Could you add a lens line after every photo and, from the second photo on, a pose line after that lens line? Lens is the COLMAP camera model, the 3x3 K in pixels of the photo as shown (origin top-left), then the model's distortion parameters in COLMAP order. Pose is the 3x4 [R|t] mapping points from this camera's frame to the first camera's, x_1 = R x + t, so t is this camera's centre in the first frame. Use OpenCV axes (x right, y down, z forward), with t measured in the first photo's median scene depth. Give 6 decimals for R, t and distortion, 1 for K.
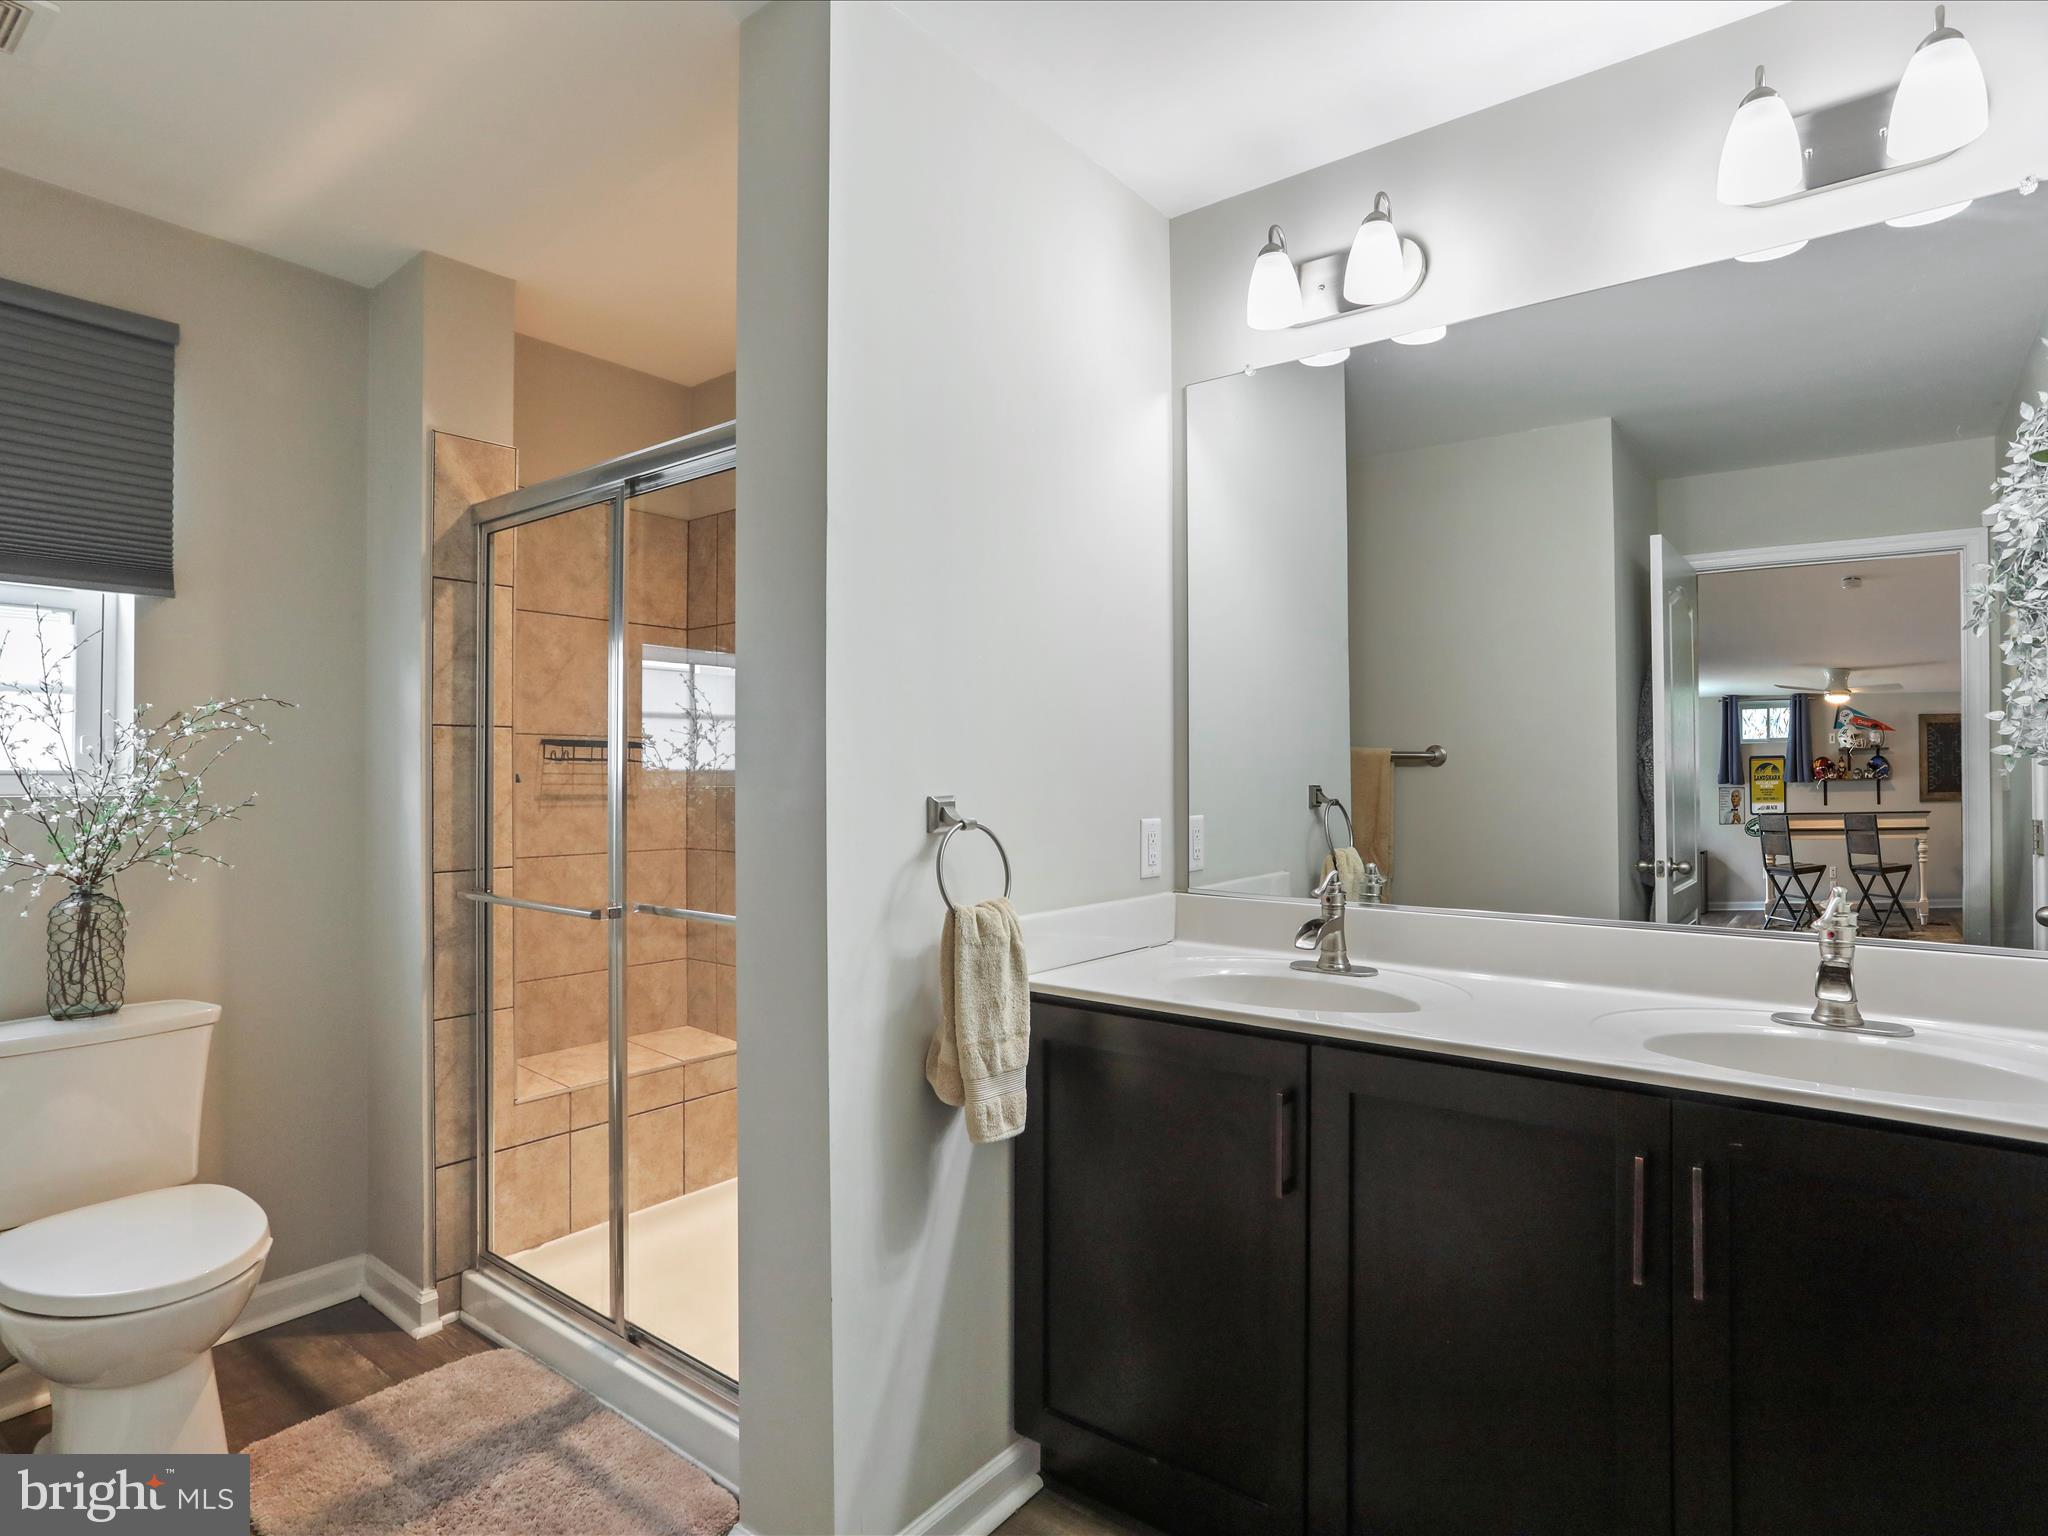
lens RADIAL K [[1116.7, 0, 1044.9], [0, 1116.7, 760.2], [0, 0, 1]] dist [-0.047755, 0.028961]
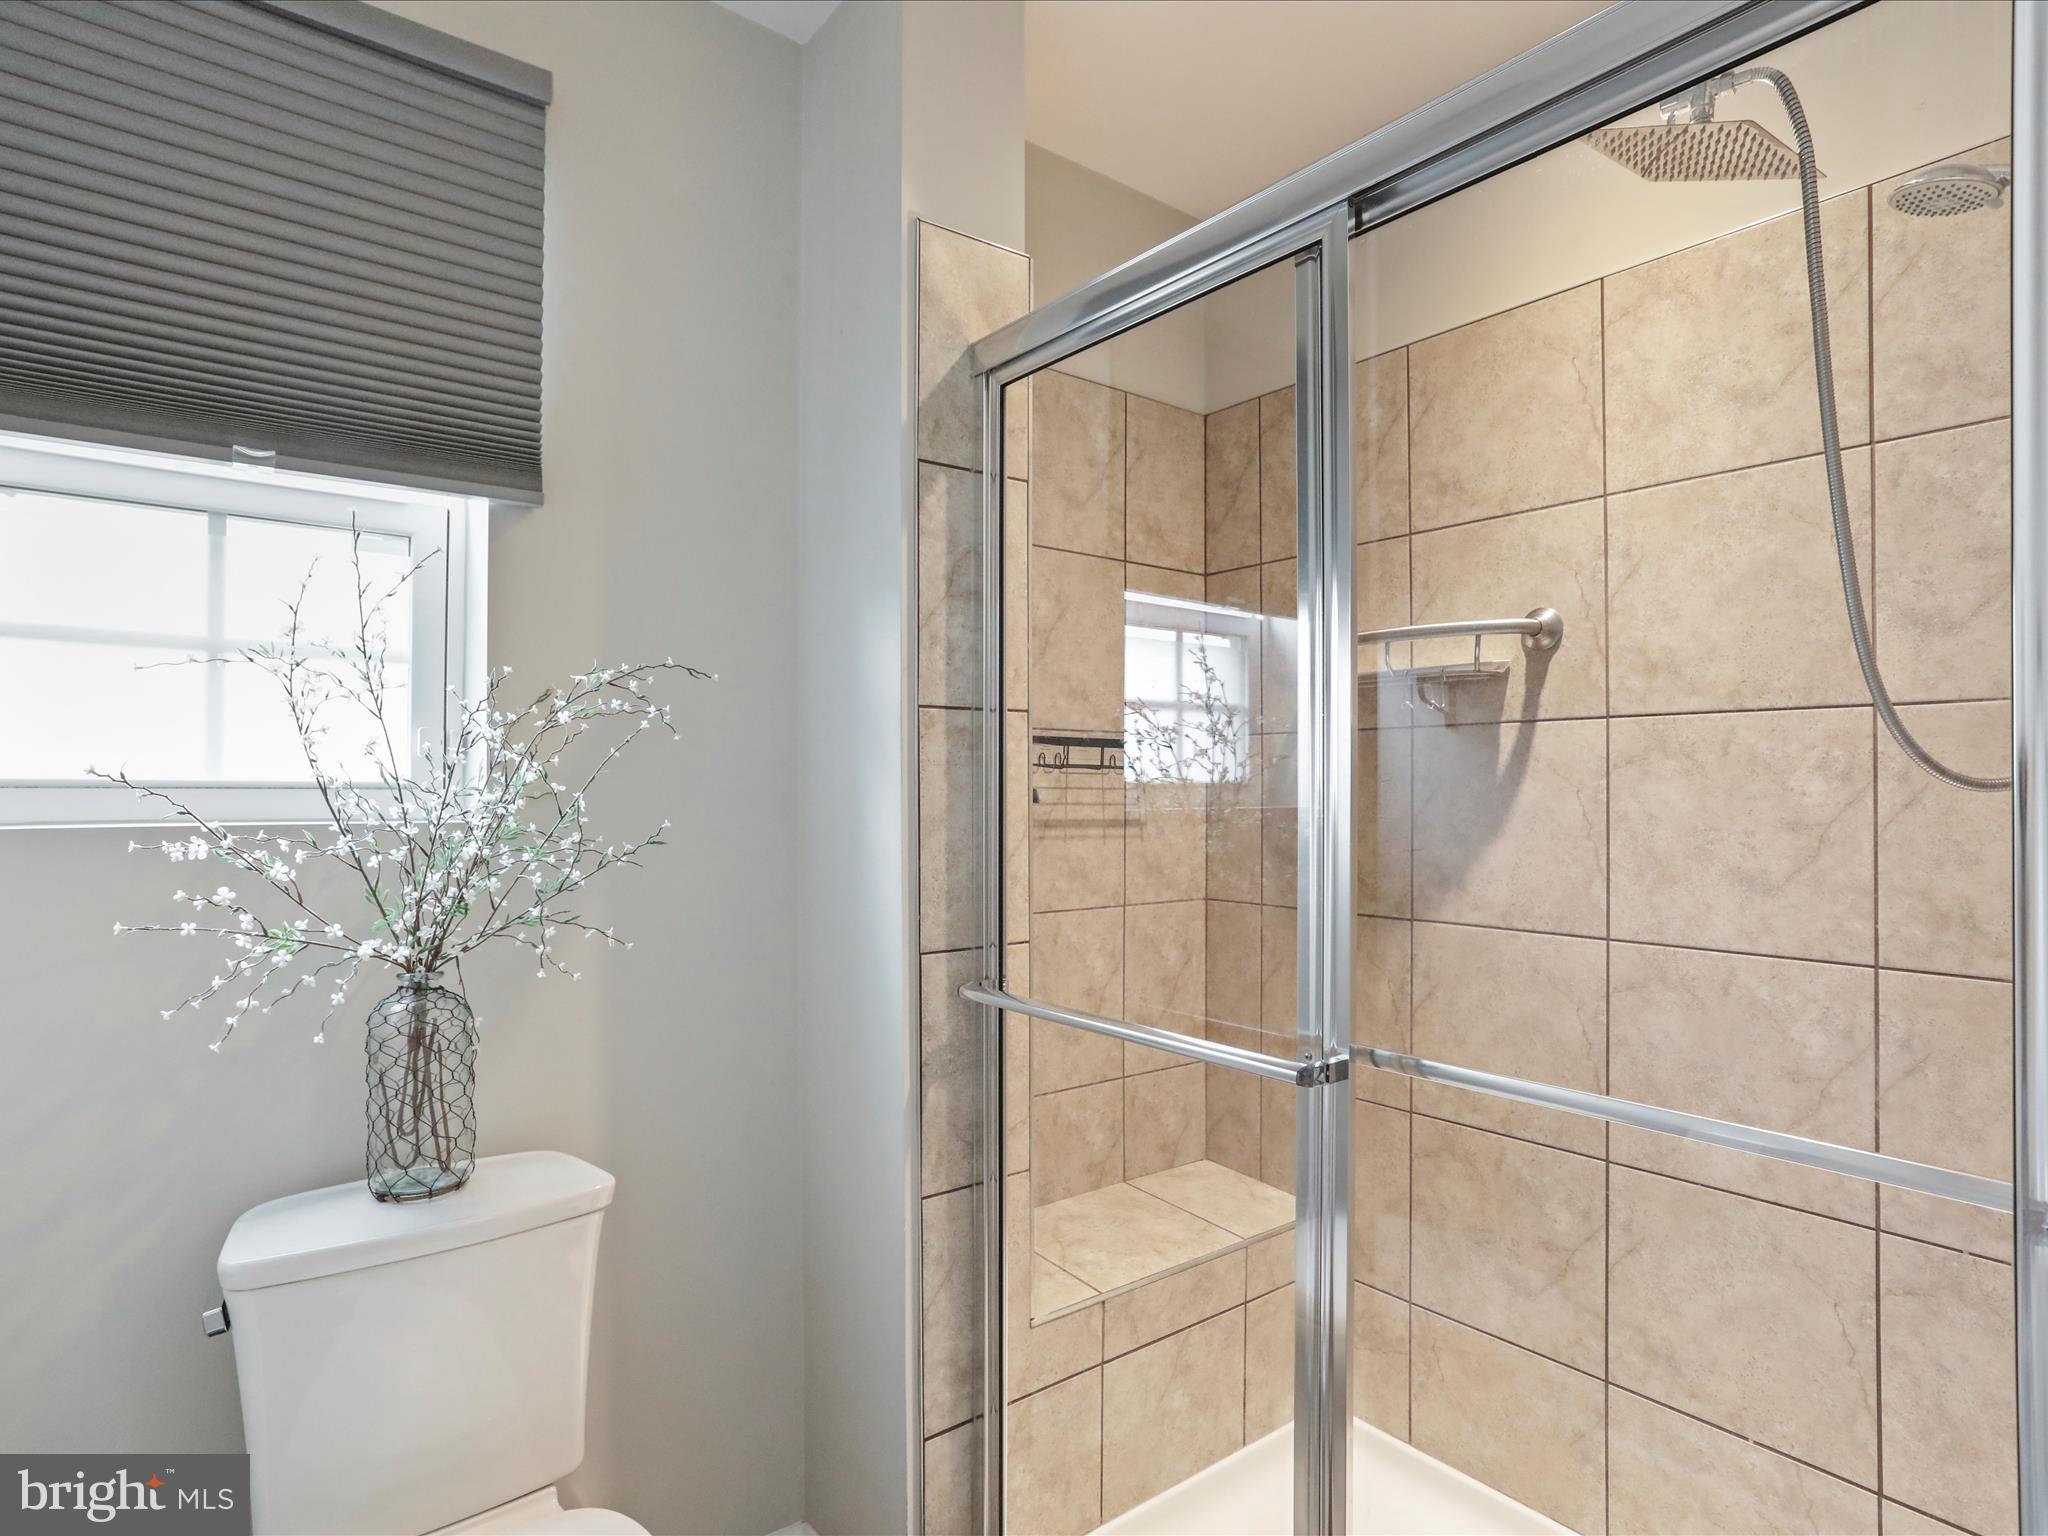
lens RADIAL K [[1116.7, 0, 1039.1], [0, 1116.7, 785.3], [0, 0, 1]] dist [-0.047755, 0.028961]
pose [[0.969363, 0.002634, -0.245618, -0.340912], [0.000038, 0.999941, 0.010873, 0.004126], [0.245632, -0.010549, 0.969306, 0.426456]]
